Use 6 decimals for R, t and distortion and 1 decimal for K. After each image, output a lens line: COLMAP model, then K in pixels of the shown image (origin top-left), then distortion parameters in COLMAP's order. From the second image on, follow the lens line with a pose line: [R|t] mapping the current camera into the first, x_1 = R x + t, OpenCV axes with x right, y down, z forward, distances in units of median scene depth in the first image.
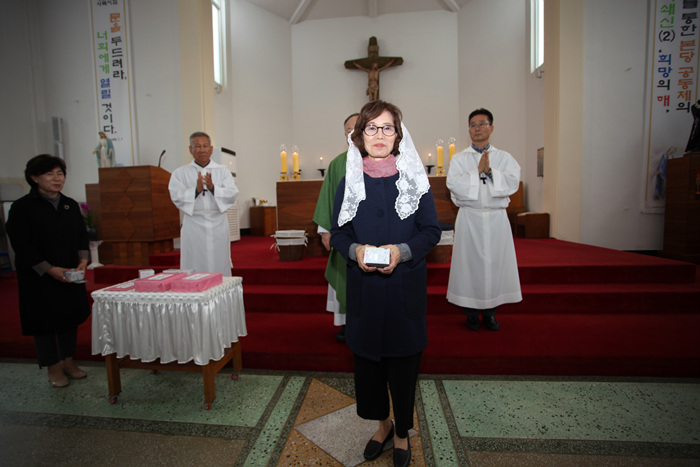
lens RADIAL K [[339.5, 0, 348.0], [0, 339.5, 233.0], [0, 0, 1]] dist [-0.071455, 0.028874]
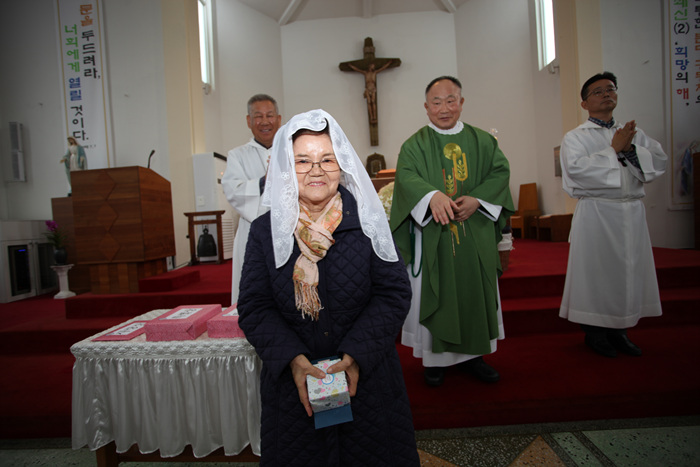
lens RADIAL K [[338.8, 0, 347.8], [0, 338.8, 232.7], [0, 0, 1]] dist [-0.066873, 0.023847]
pose [[0.997025, -0.037200, 0.067505, -0.090889], [0.040037, 0.998349, -0.041179, 0.005272], [-0.065862, 0.043759, 0.996869, 0.106431]]
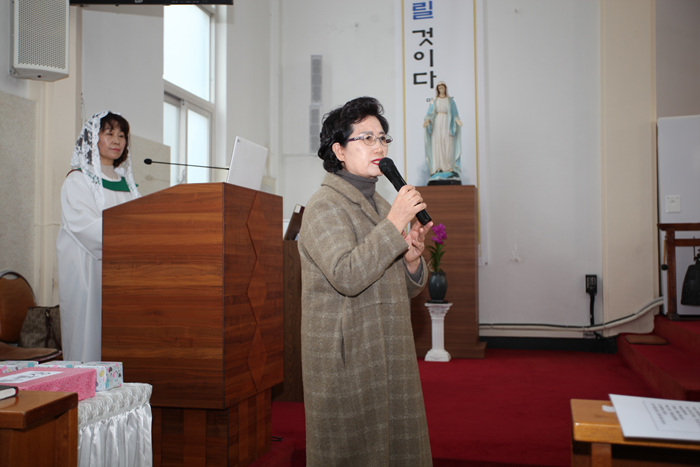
lens RADIAL K [[732.4, 0, 350.0], [0, 732.4, 233.5], [0, 0, 1]] dist [0.023551, 0.004885]
pose [[0.991264, 0.014687, -0.131073, -0.710069], [-0.028158, 0.994435, -0.101521, 0.033406], [0.128852, 0.104325, 0.986161, -0.091354]]
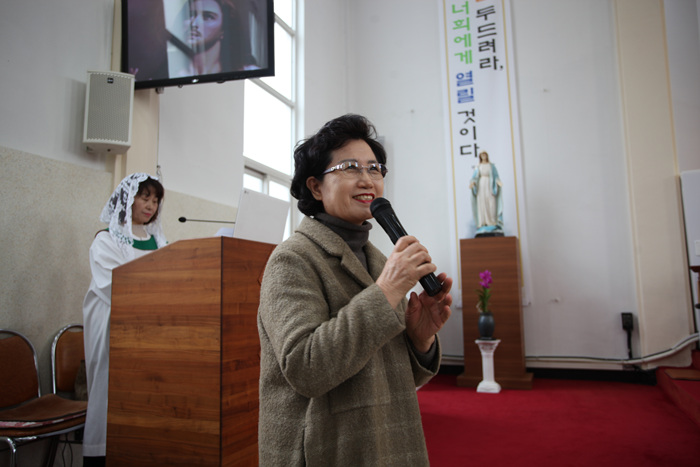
lens RADIAL K [[509.9, 0, 350.0], [0, 509.9, 233.5], [0, 0, 1]] dist [-0.019707, 0.006459]
pose [[0.958591, -0.027082, -0.283496, -0.696260], [-0.025381, 0.983383, -0.179762, 0.007414], [0.283653, 0.179514, 0.941974, 0.085847]]
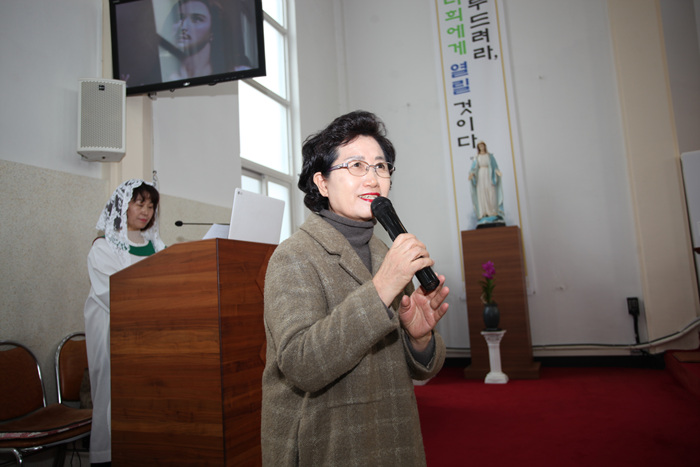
lens RADIAL K [[509.9, 0, 350.0], [0, 509.9, 233.5], [0, 0, 1]] dist [-0.019707, 0.006459]
pose [[0.954356, -0.067861, -0.290859, -0.692156], [0.016920, 0.984566, -0.174195, 0.007614], [0.298190, 0.161323, 0.940775, 0.089035]]
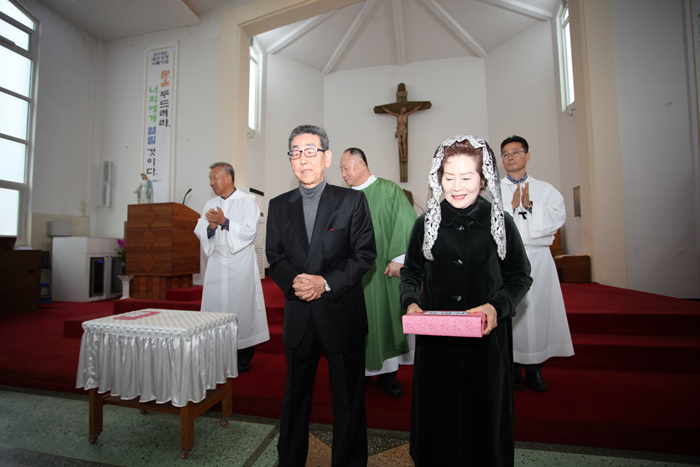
lens RADIAL K [[338.9, 0, 349.0], [0, 338.9, 231.6], [0, 0, 1]] dist [-0.072824, 0.027751]
pose [[0.994175, 0.007698, -0.107506, 0.037248], [-0.021580, 0.991465, -0.128571, 0.005333], [0.105599, 0.130142, 0.985856, 0.023019]]
